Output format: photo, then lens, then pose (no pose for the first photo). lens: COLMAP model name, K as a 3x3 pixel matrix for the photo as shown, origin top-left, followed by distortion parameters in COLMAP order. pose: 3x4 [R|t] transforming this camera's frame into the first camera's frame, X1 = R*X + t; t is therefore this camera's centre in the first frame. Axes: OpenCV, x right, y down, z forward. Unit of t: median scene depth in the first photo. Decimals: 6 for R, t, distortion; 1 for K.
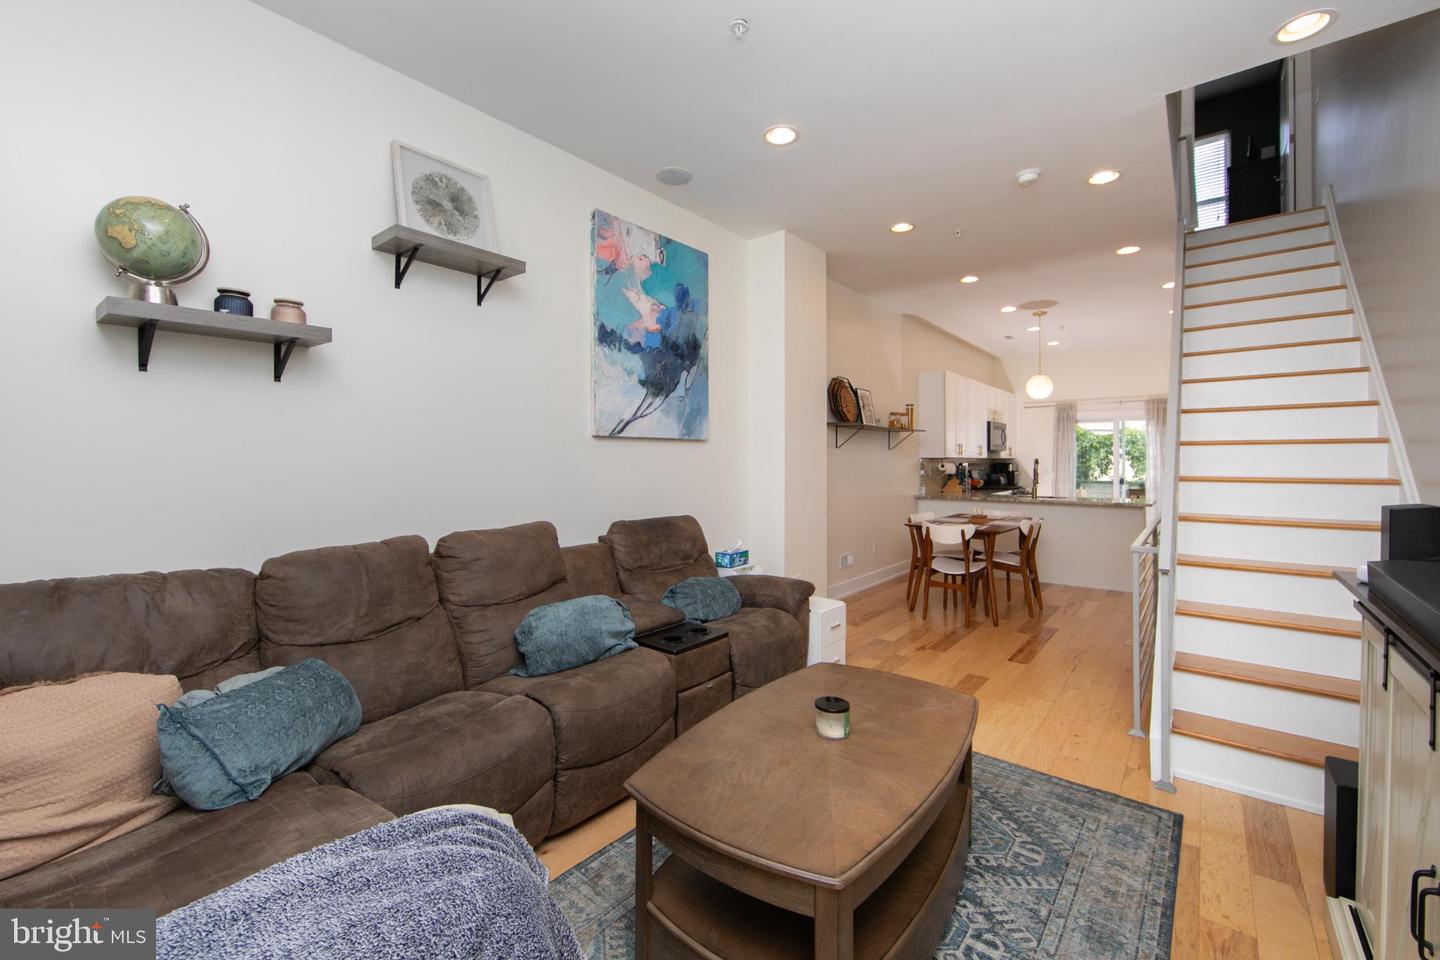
lens RADIAL K [[570.9, 0, 720.0], [0, 570.9, 480.0], [0, 0, 1]] dist [-0.000719, -0.000018]
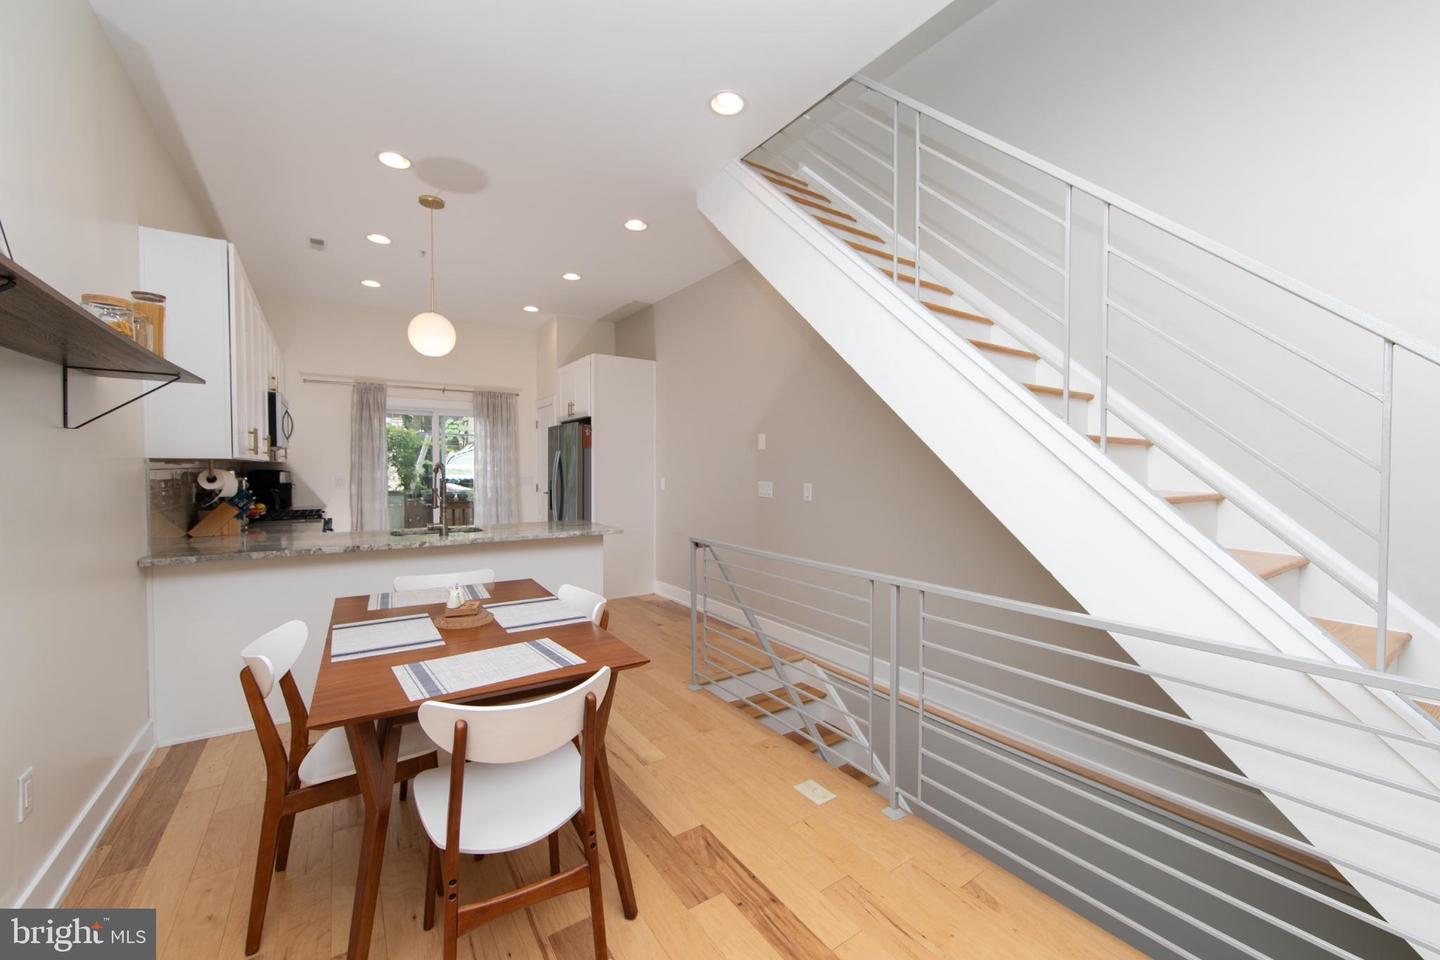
lens RADIAL K [[570.9, 0, 720.0], [0, 570.9, 480.0], [0, 0, 1]] dist [-0.000719, -0.000018]
pose [[0.274153, -0.023462, 0.961400, 0.069774], [0.028977, 0.999450, 0.016128, -0.017725], [-0.961250, 0.023437, 0.274682, 0.451359]]
